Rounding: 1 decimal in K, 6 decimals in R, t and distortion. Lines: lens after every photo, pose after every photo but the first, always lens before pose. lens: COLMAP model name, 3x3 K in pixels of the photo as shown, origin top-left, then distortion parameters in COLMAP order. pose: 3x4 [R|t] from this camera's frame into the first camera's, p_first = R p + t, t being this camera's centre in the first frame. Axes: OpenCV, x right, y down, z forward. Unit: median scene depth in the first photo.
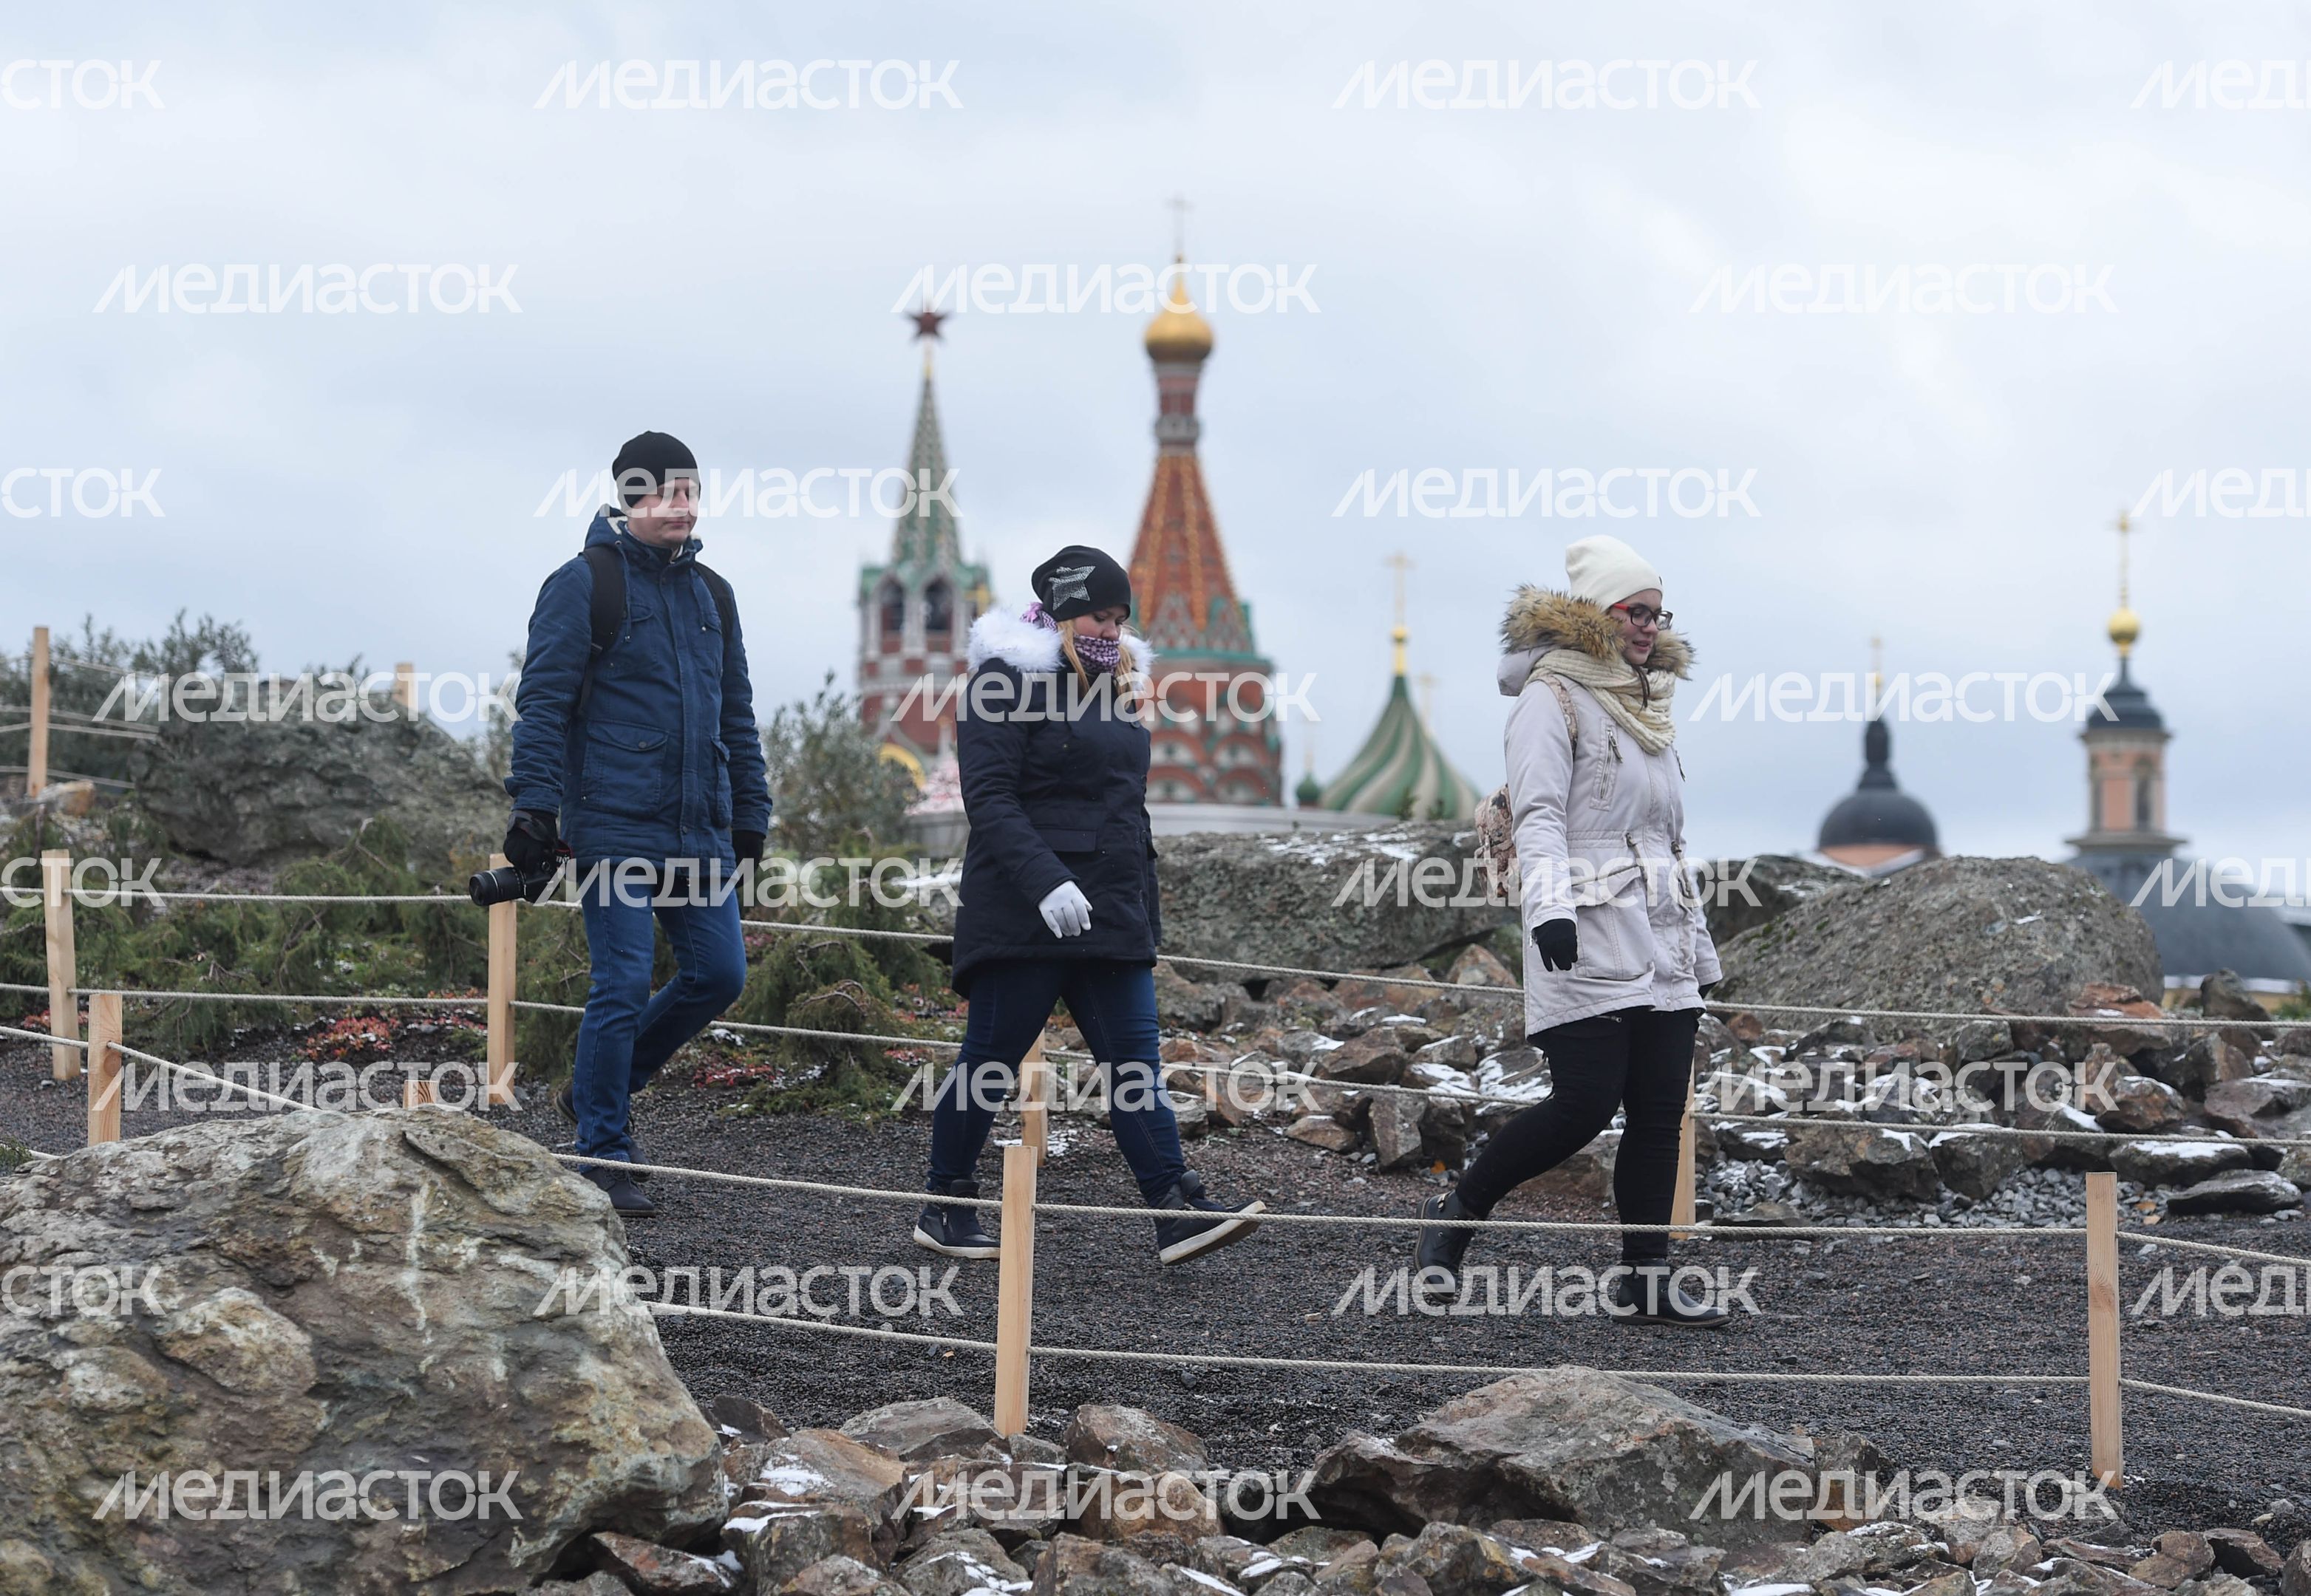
lens RADIAL K [[9037.4, 0, 1148.9], [0, 9037.4, 789.2], [0, 0, 1]] dist [0.652555, 0.000000]
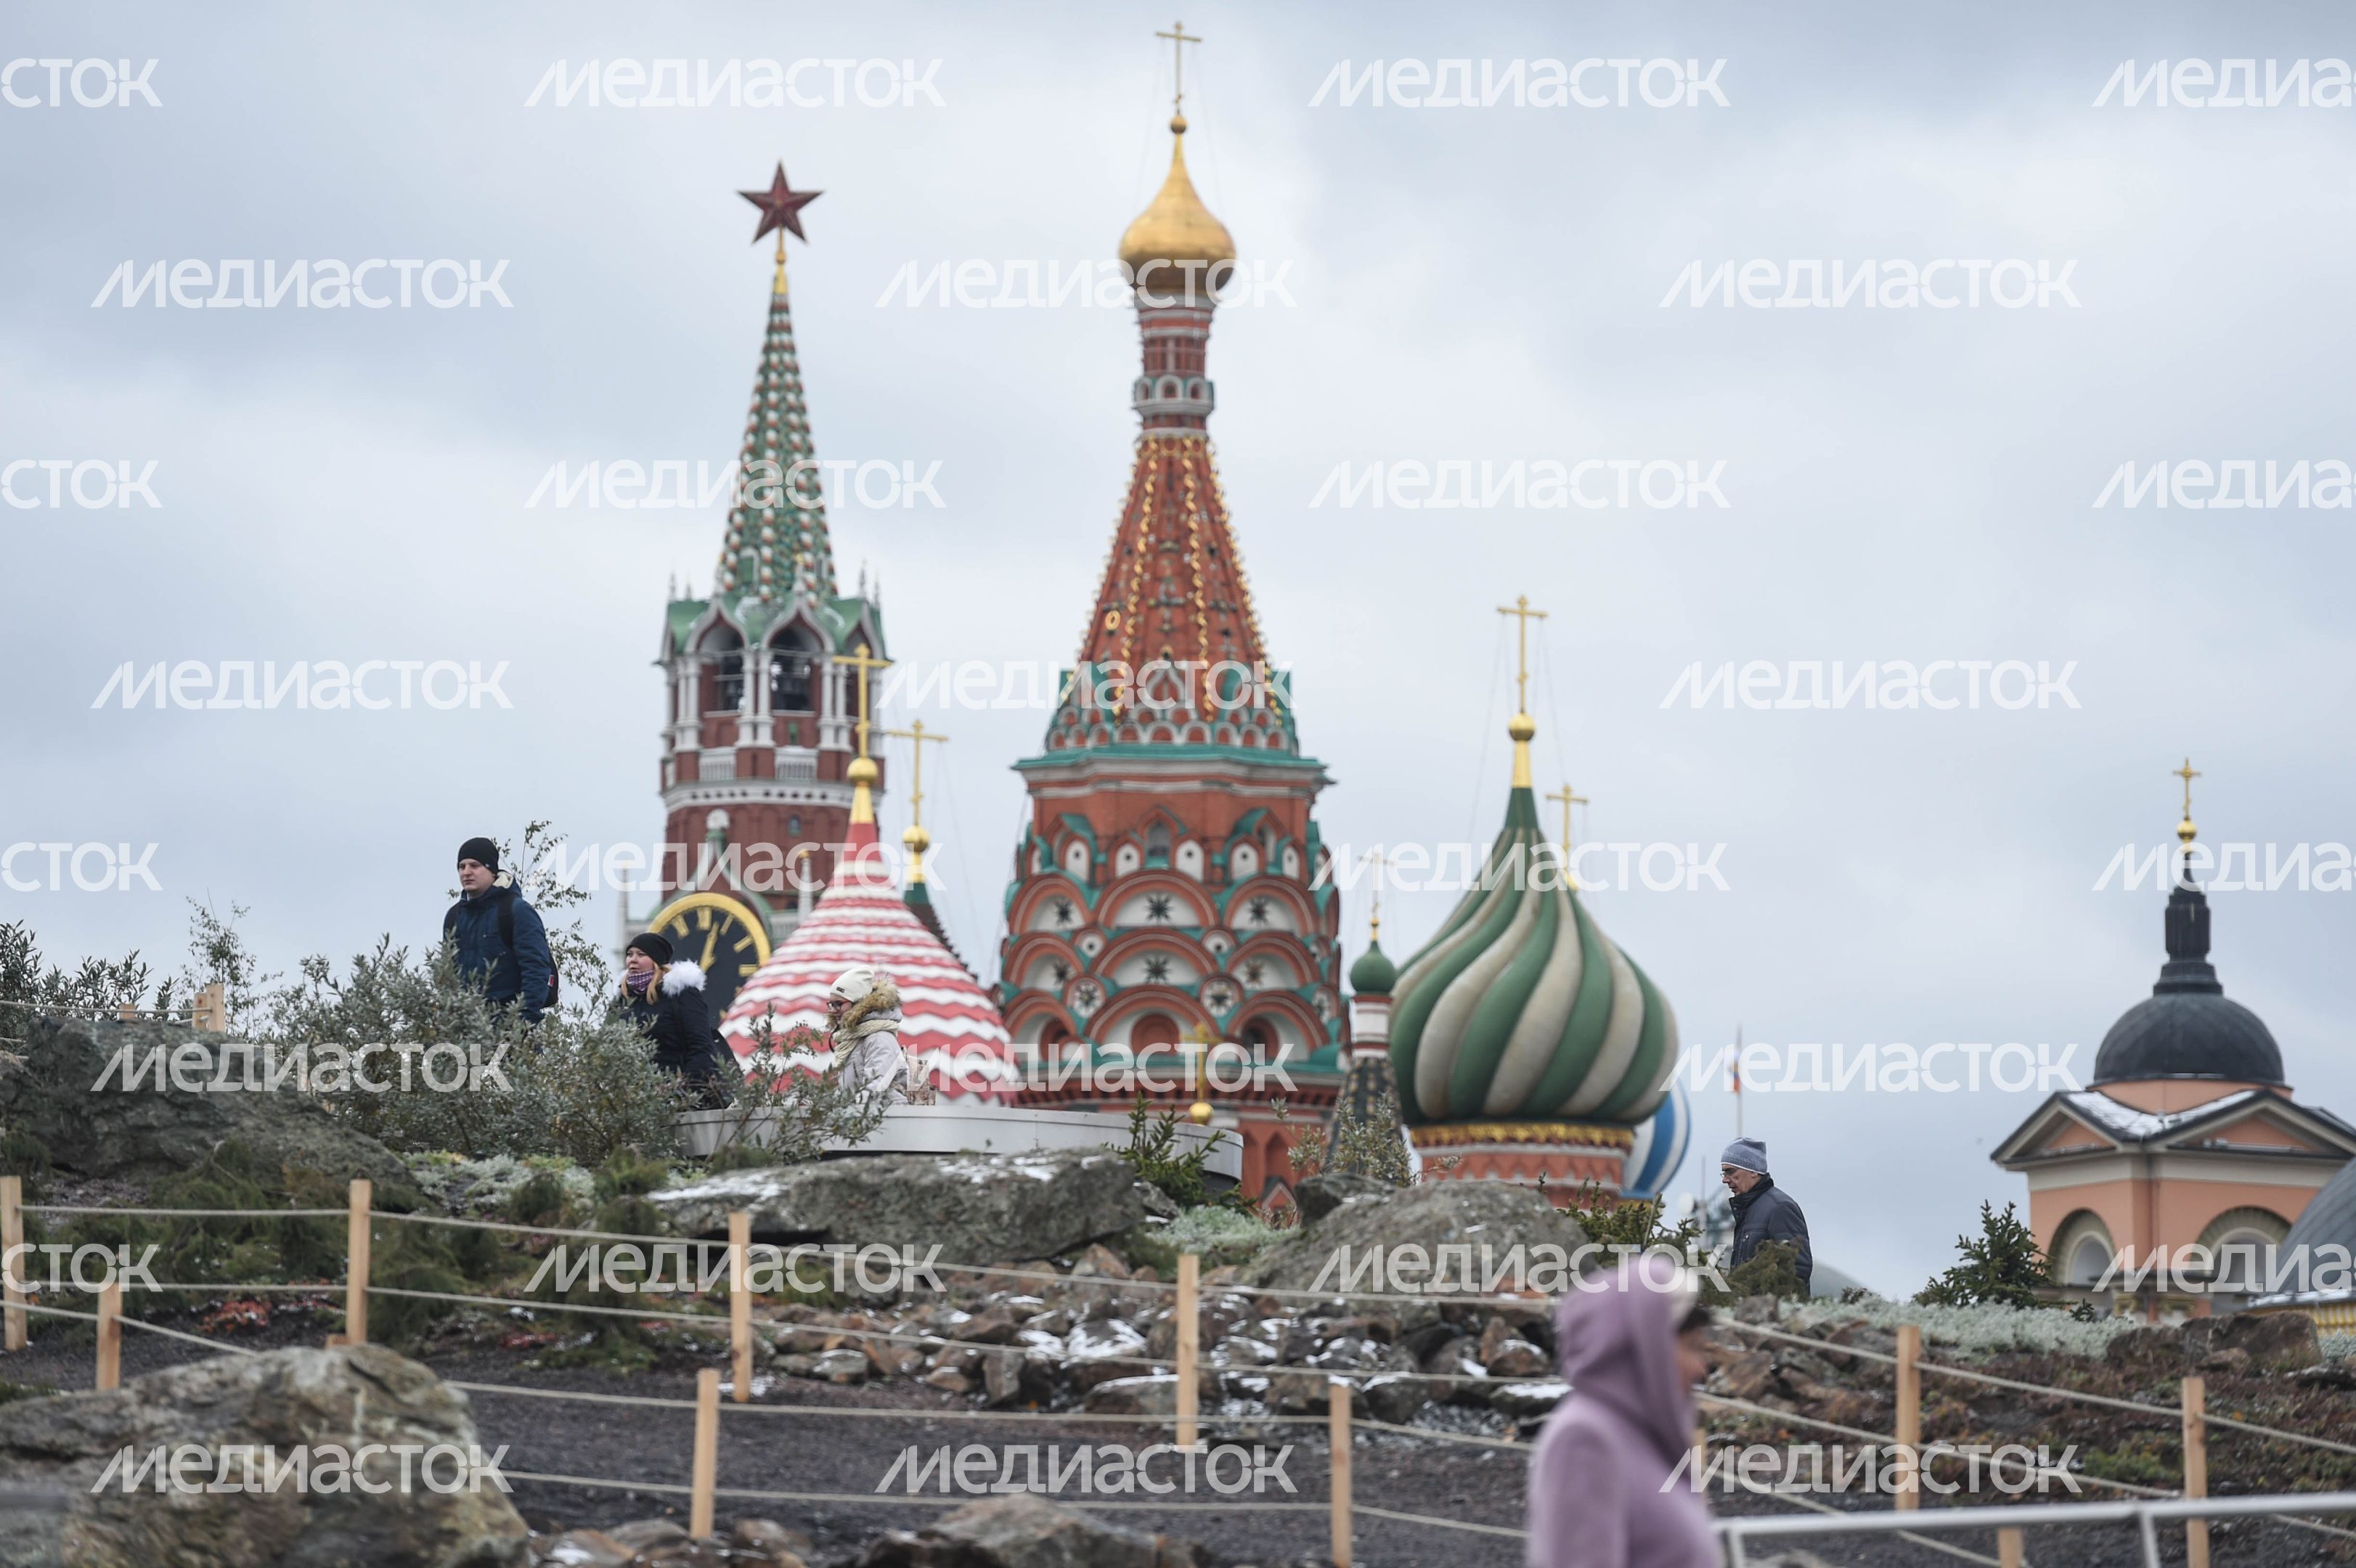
lens RADIAL K [[14674.7, 0, 1195.1], [0, 14674.7, 789.0], [0, 0, 1]] dist [3.490060, 0.000000]
pose [[0.999979, 0.005247, 0.003809, 0.045581], [-0.005202, 0.999917, -0.011746, -0.025809], [-0.003871, 0.011726, 0.999924, -1.230888]]
